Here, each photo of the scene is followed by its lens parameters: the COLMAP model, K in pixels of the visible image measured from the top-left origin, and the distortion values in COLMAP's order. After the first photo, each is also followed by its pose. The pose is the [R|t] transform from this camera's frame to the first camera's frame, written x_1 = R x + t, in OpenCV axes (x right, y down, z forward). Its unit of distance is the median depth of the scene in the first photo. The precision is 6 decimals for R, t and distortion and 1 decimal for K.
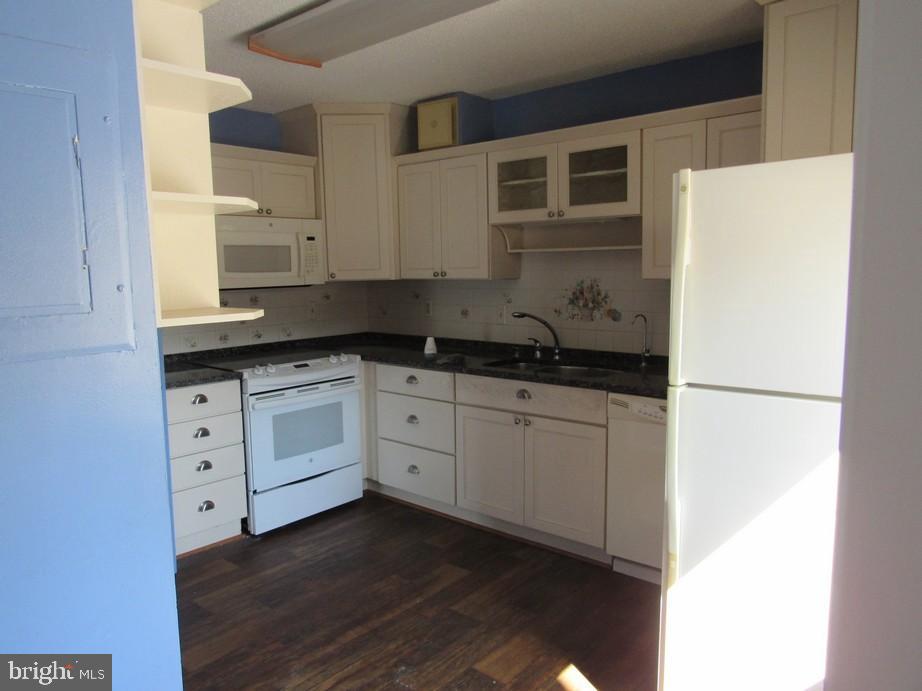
lens RADIAL K [[668.0, 0, 460.2], [0, 668.0, 346.1], [0, 0, 1]] dist [-0.011642, 0.002366]
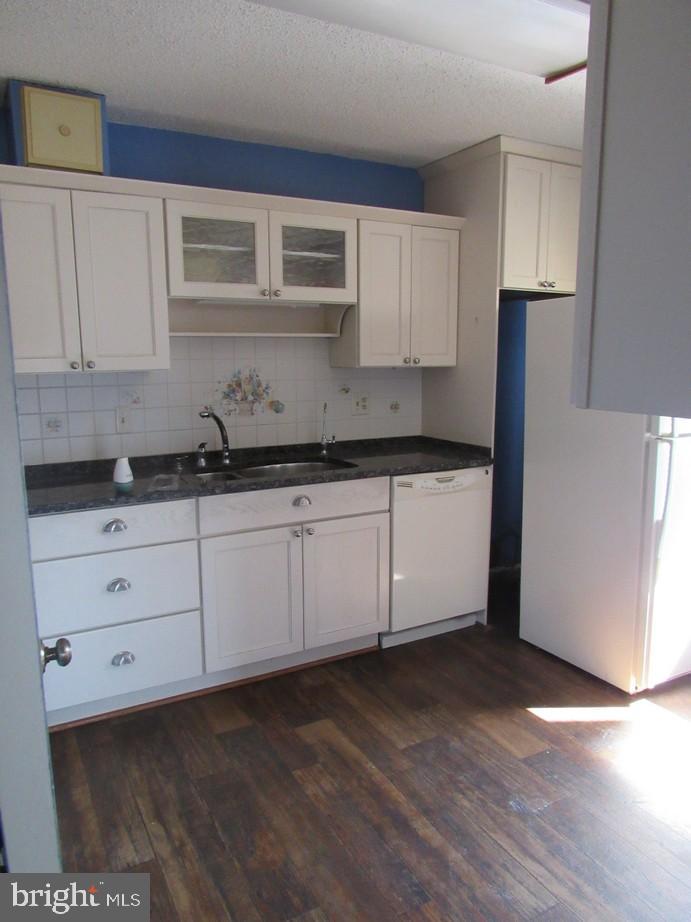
lens RADIAL K [[668.0, 0, 344.4], [0, 668.0, 460.6], [0, 0, 1]] dist [-0.011642, 0.002366]
pose [[0.345752, -0.135467, 0.928496, -0.627032], [0.113545, 0.988292, 0.101910, -0.056732], [-0.931431, 0.070190, 0.357086, 0.582072]]
